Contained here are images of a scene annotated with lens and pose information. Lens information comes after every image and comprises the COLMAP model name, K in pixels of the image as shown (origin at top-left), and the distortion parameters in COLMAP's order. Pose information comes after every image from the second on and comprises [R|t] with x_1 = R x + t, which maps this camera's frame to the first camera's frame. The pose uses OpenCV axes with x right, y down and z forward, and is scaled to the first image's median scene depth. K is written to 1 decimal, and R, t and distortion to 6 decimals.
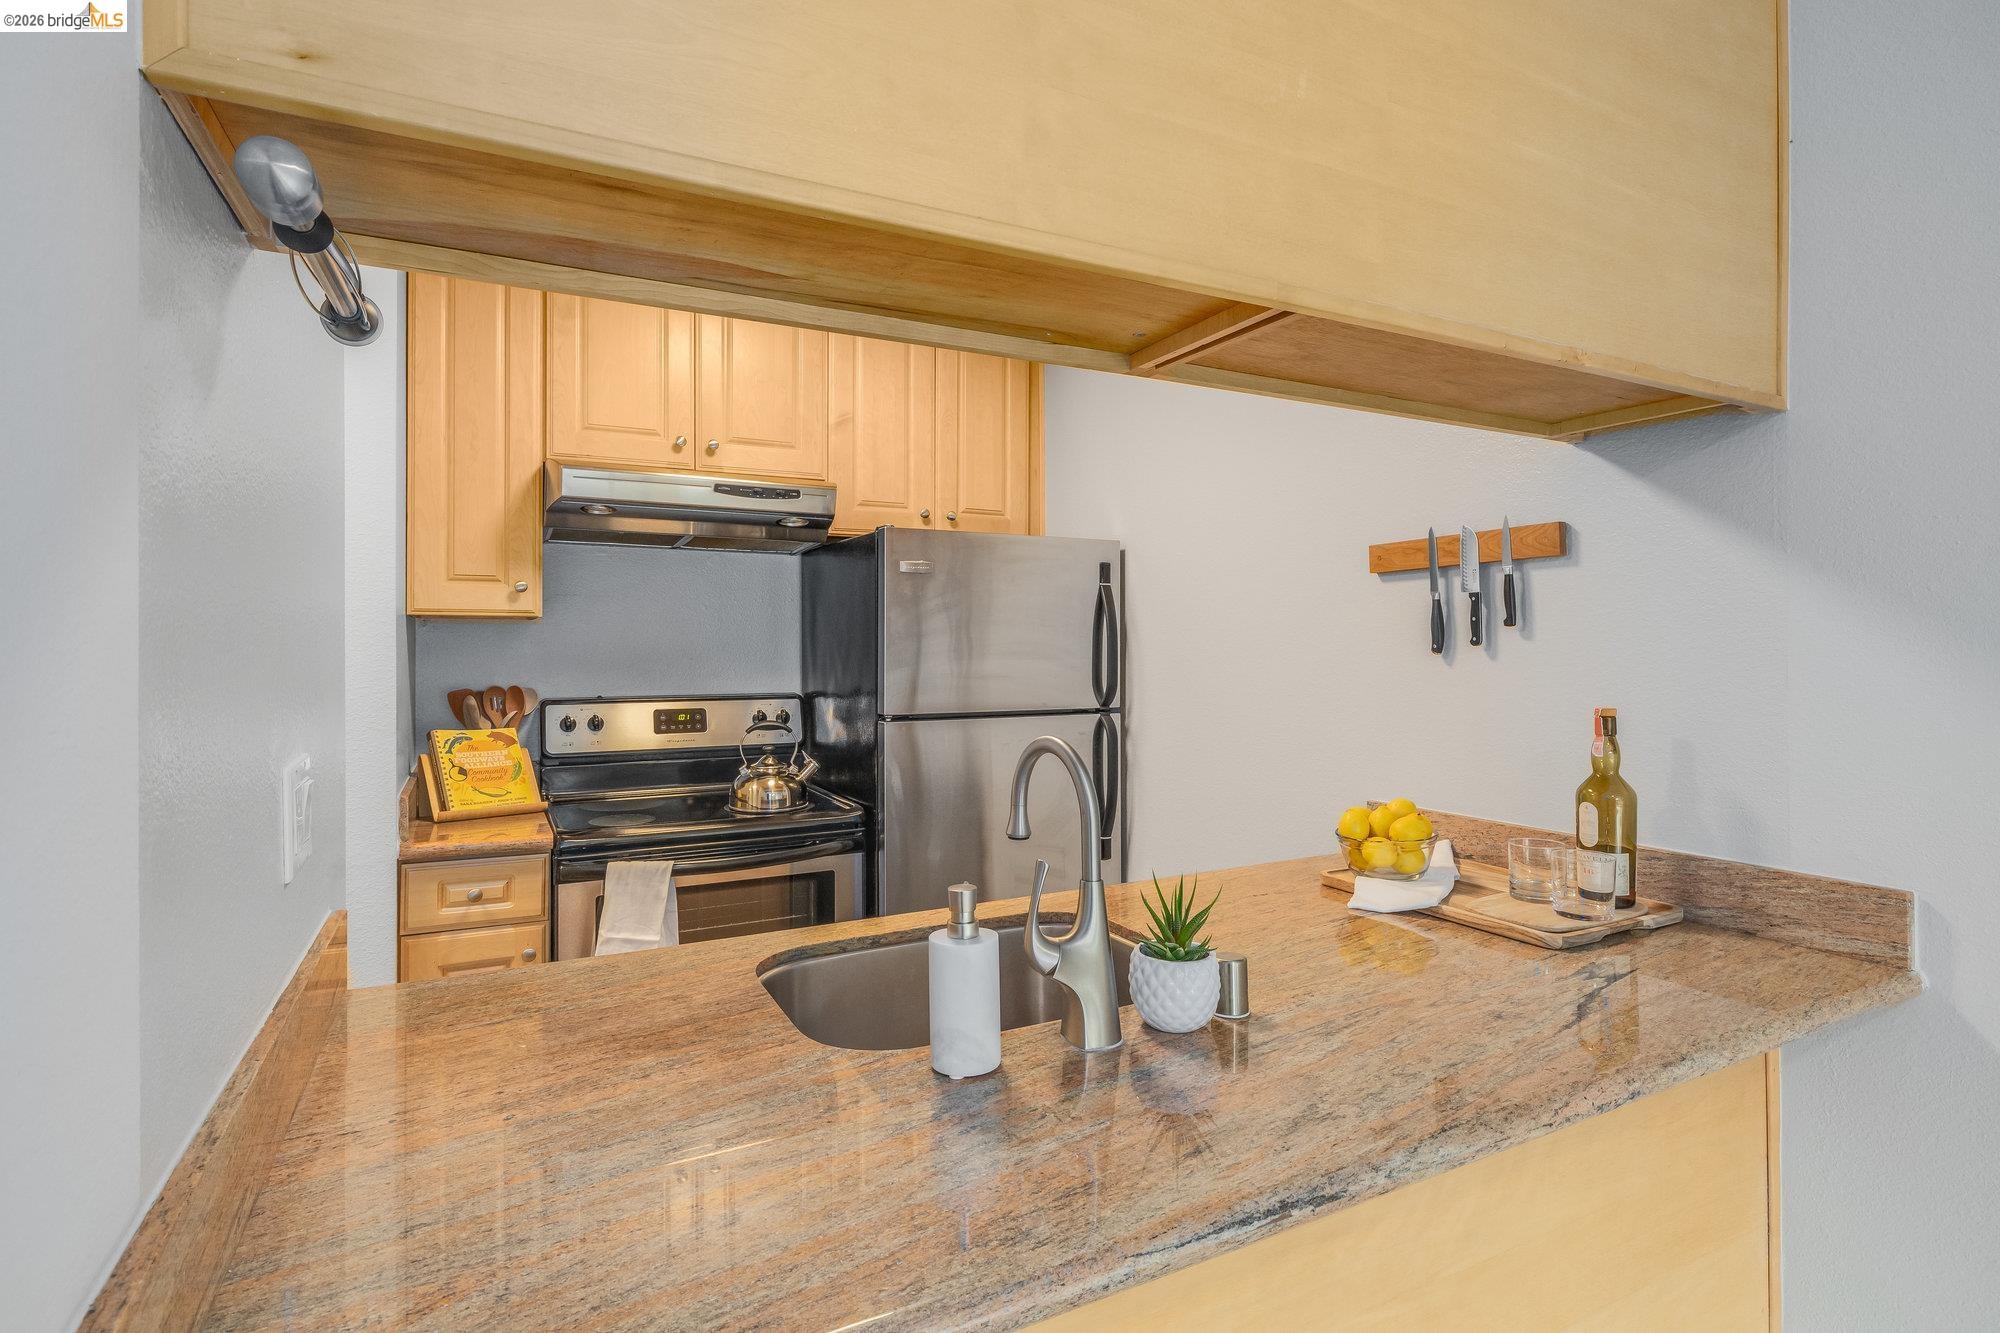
lens RADIAL K [[997.3, 0, 989.8], [0, 997.3, 638.3], [0, 0, 1]] dist [-0.003665, -0.000350]
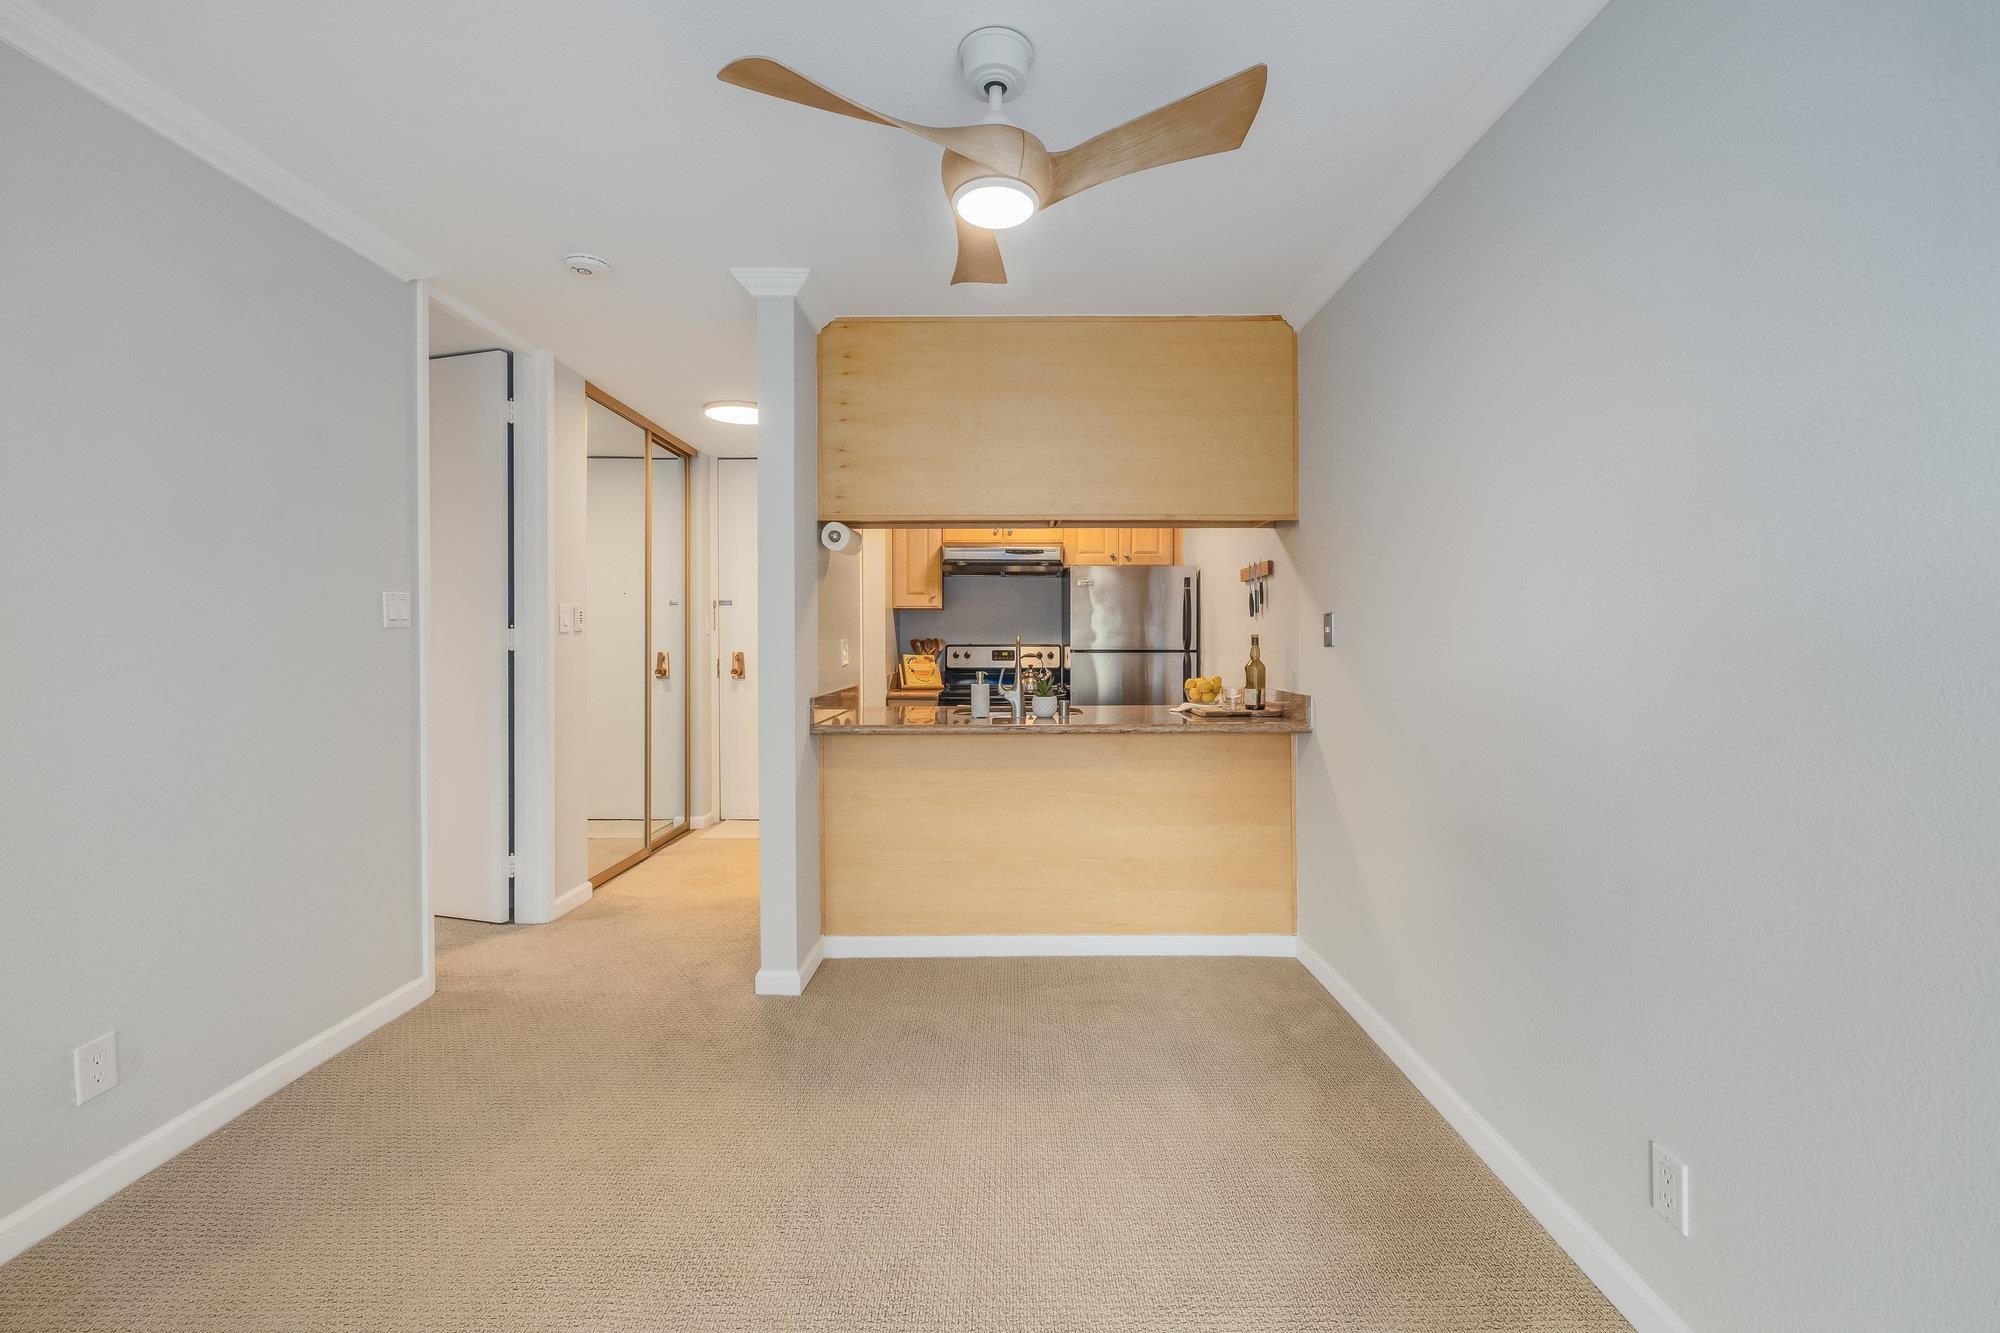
lens RADIAL K [[849.8, 0, 997.6], [0, 849.8, 647.6], [0, 0, 1]] dist [-0.001748, 0.000653]
pose [[0.887140, 0.004625, -0.461477, 0.631690], [0.003940, 0.999837, 0.017596, 0.037627], [0.461483, -0.017429, 0.886978, -0.777729]]
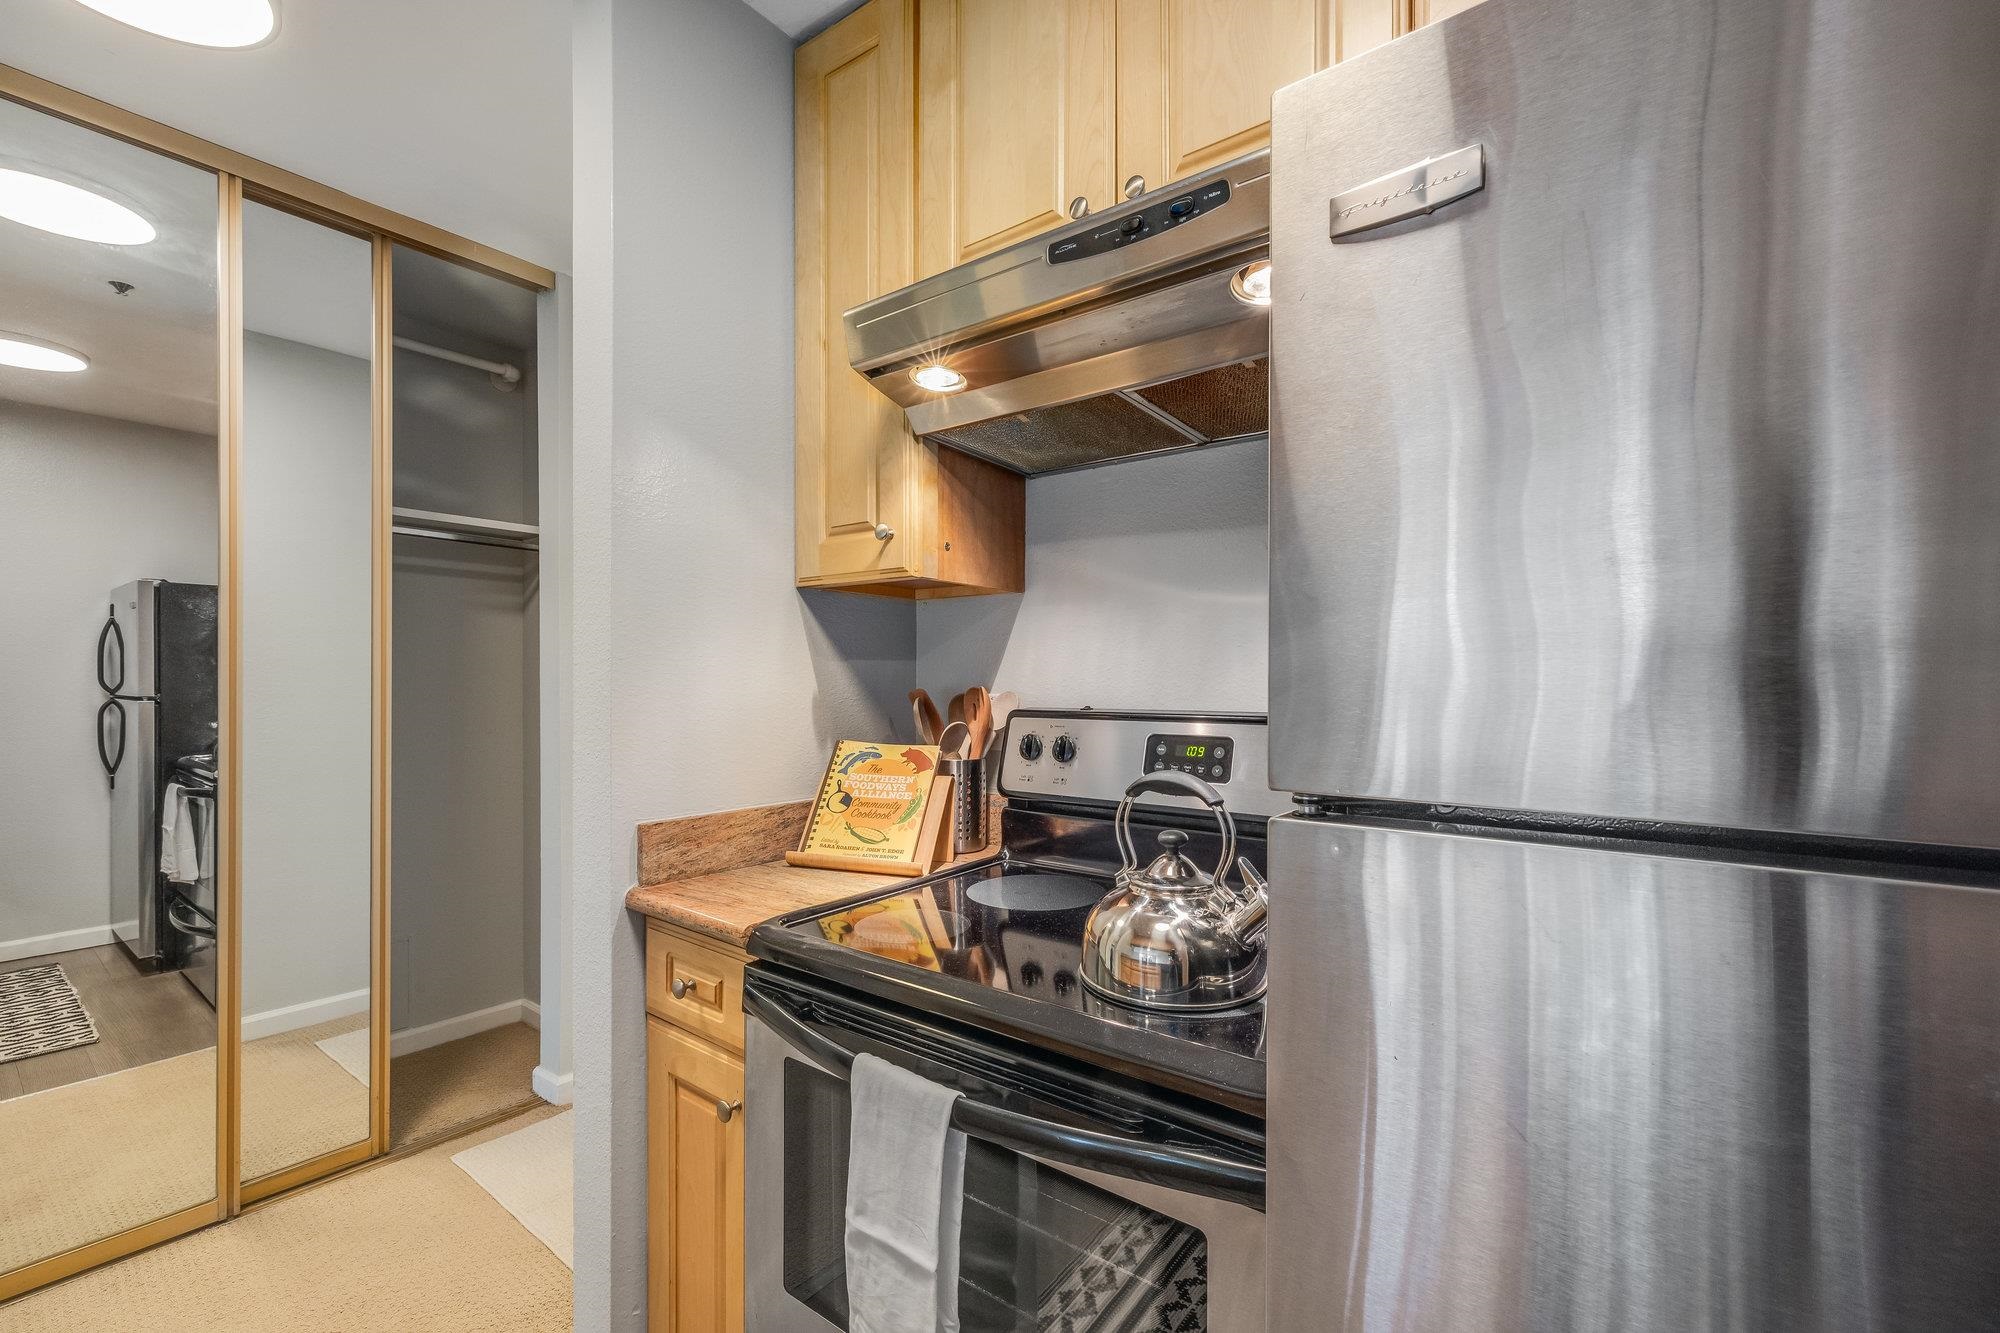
lens RADIAL K [[849.8, 0, 995.1], [0, 849.8, 680.4], [0, 0, 1]] dist [-0.001748, 0.000653]
pose [[0.422901, 0.002222, -0.906173, 0.075037], [0.006352, 0.999965, 0.005416, 0.043476], [0.906154, -0.008046, 0.422872, 0.823031]]
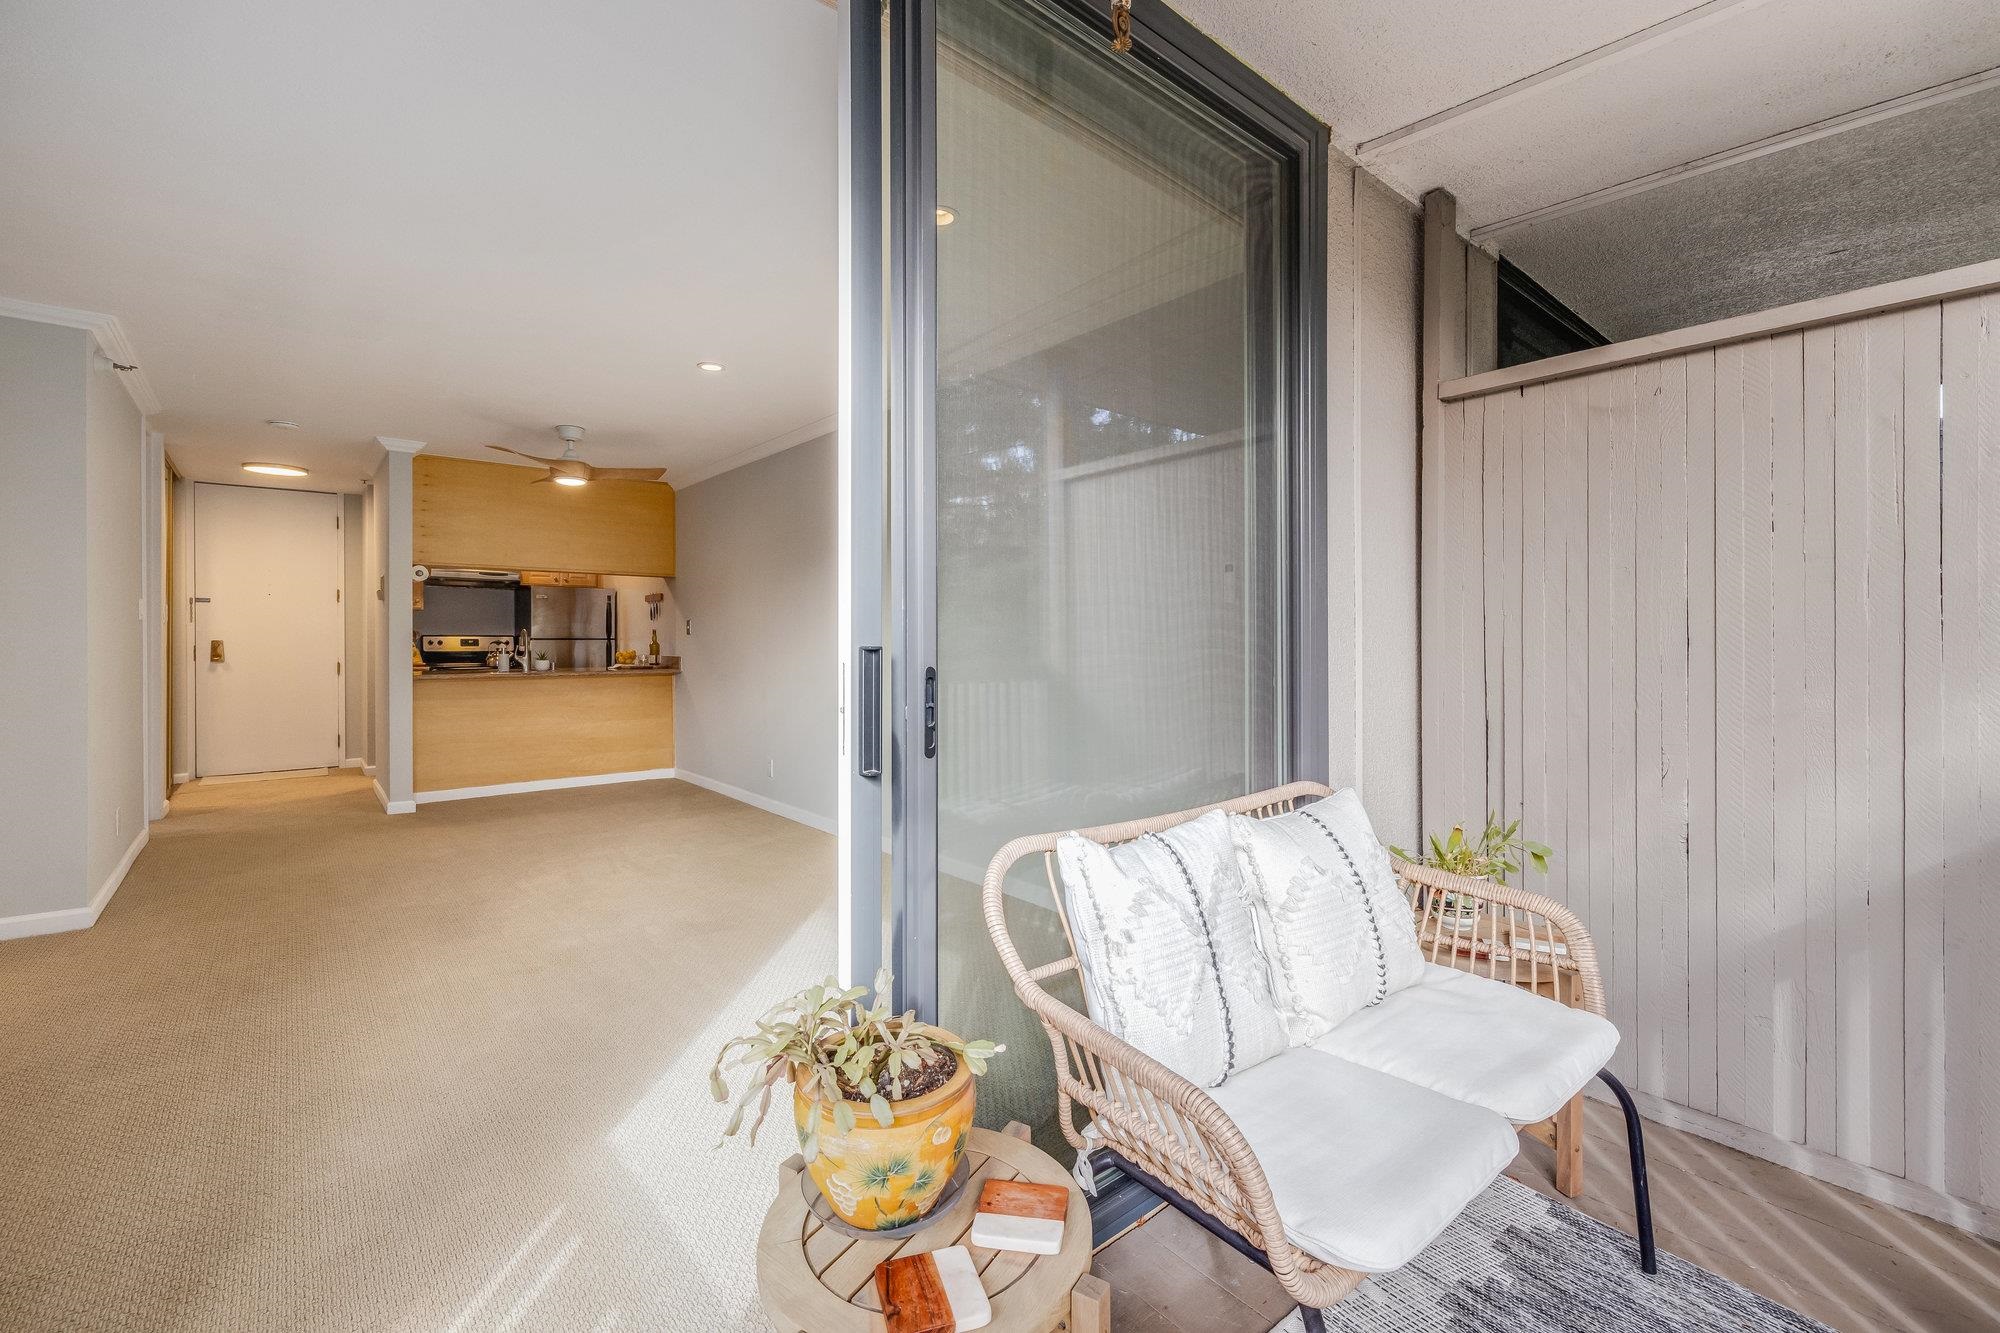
lens RADIAL K [[849.8, 0, 1022.5], [0, 849.8, 632.8], [0, 0, 1]] dist [-0.001748, 0.000653]
pose [[0.968958, 0.004407, 0.247186, 0.860648], [-0.005390, 0.999980, 0.003300, 0.037861], [-0.247166, -0.004530, 0.968962, -2.435459]]
